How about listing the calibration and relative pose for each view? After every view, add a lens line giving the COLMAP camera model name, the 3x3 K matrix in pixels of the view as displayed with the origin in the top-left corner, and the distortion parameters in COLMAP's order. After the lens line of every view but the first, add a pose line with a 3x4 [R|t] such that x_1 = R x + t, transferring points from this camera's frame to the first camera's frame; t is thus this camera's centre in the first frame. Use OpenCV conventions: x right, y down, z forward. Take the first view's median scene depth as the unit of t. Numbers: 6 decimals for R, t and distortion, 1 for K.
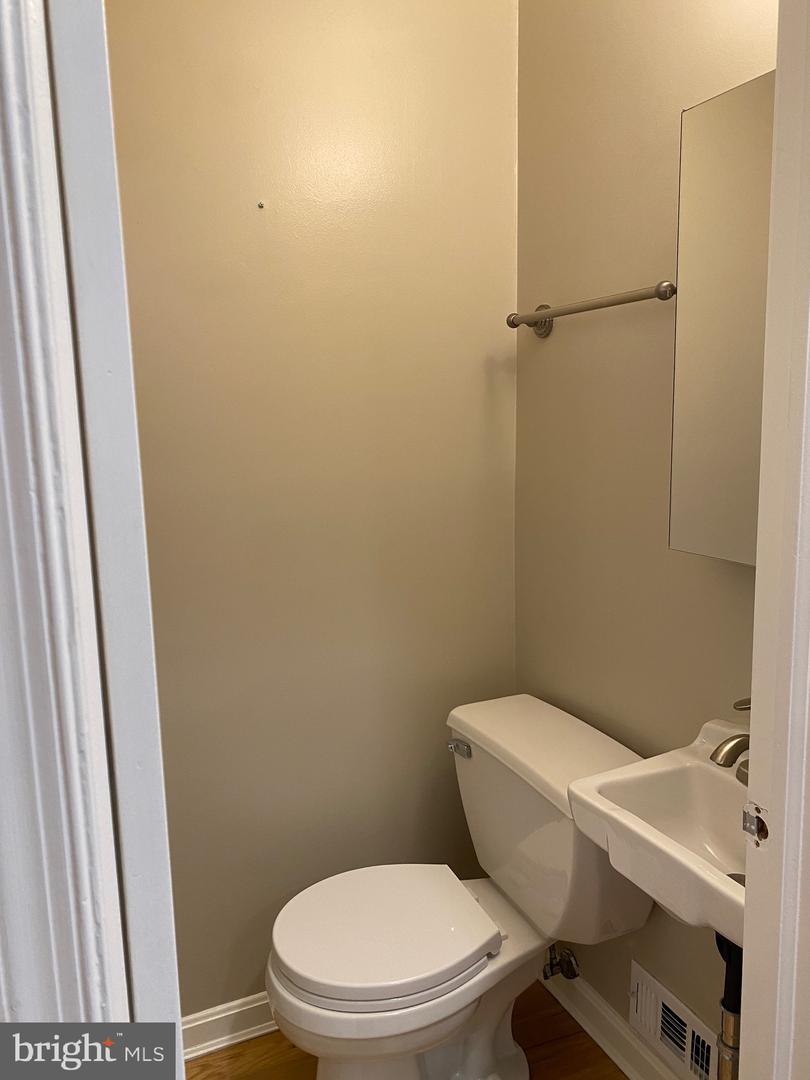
lens RADIAL K [[817.7, 0, 408.6], [0, 817.7, 542.4], [0, 0, 1]] dist [0.035302, -0.039987]
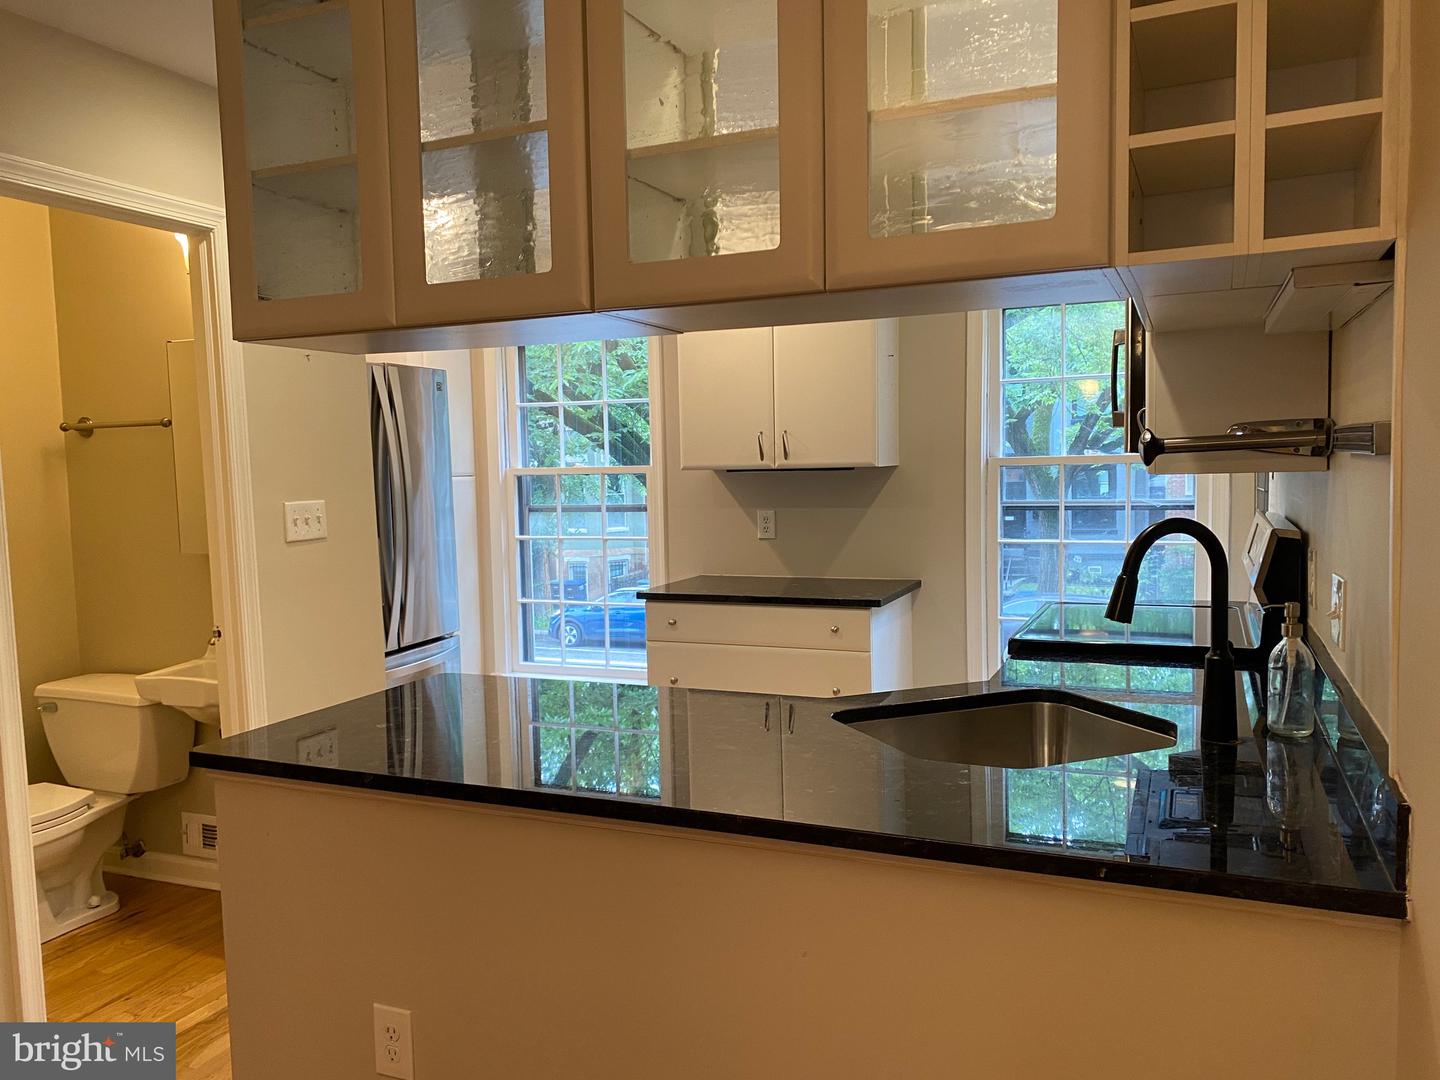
lens RADIAL K [[1090.3, 0, 726.0], [0, 1090.3, 541.3], [0, 0, 1]] dist [0.035302, -0.039987]
pose [[0.733226, -0.049605, 0.678173, -0.391431], [0.119041, 0.991298, -0.056195, 0.221041], [-0.669484, 0.121934, 0.732751, -1.400123]]
